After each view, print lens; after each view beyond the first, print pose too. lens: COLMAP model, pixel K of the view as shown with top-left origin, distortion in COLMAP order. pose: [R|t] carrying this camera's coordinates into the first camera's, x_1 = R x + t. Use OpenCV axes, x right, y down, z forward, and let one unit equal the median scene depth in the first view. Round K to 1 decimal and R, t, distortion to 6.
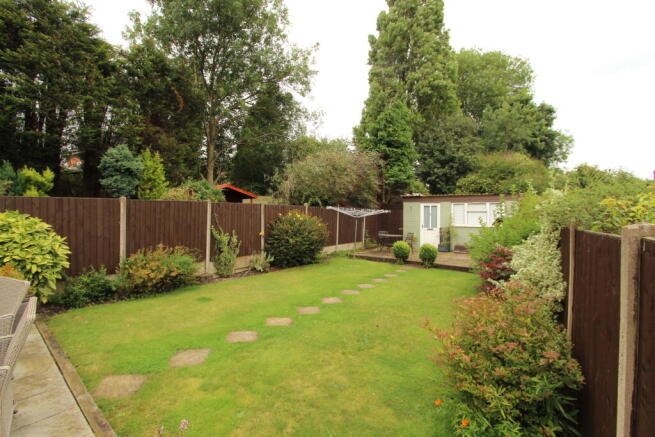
lens RADIAL K [[300.7, 0, 324.5], [0, 300.7, 216.2], [0, 0, 1]] dist [-0.020973, 0.003141]
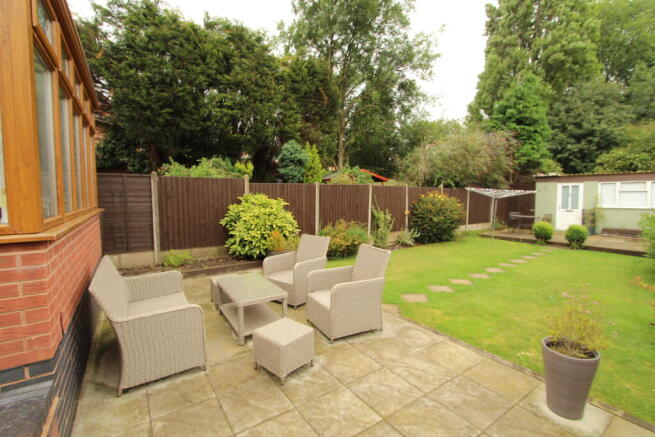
lens RADIAL K [[300.7, 0, 324.7], [0, 300.7, 215.2], [0, 0, 1]] dist [-0.020973, 0.003141]
pose [[0.959299, 0.009908, -0.282218, -0.136382], [0.005300, 0.998577, 0.053073, 0.004273], [0.282342, -0.052409, 0.957881, -0.125865]]
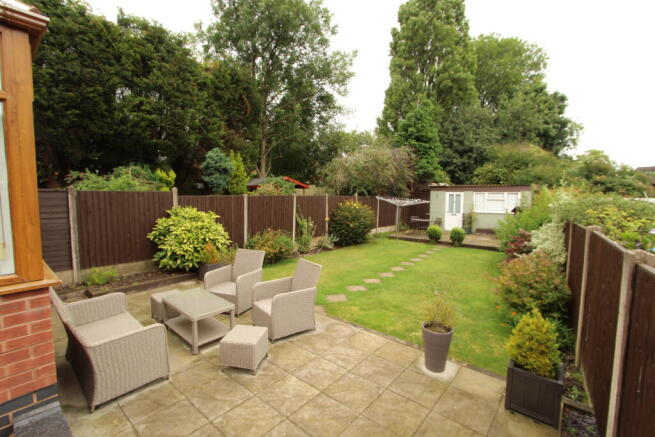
lens RADIAL K [[300.7, 0, 325.9], [0, 300.7, 217.0], [0, 0, 1]] dist [-0.020973, 0.003141]
pose [[0.999910, 0.001492, -0.013346, -0.144041], [-0.000634, 0.997948, 0.064021, -0.023850], [0.013414, -0.064007, 0.997859, -0.186486]]
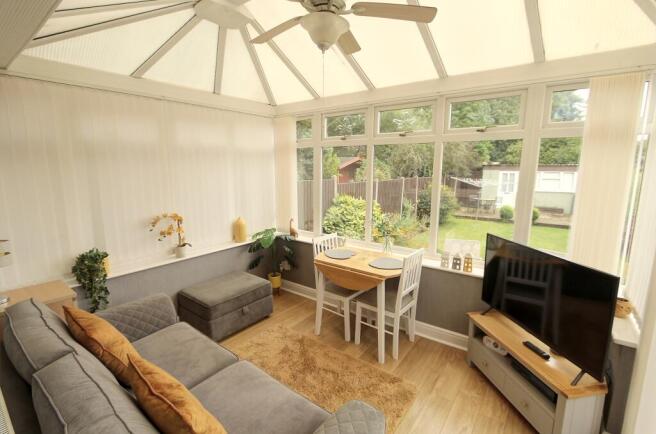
lens RADIAL K [[301.1, 0, 328.1], [0, 301.1, 214.3], [0, 0, 1]] dist [-0.020973, 0.003141]
pose [[0.998505, -0.014104, 0.052810, -0.482815], [0.006500, 0.989920, 0.141476, -0.052195], [-0.054273, -0.140921, 0.988532, -0.183350]]
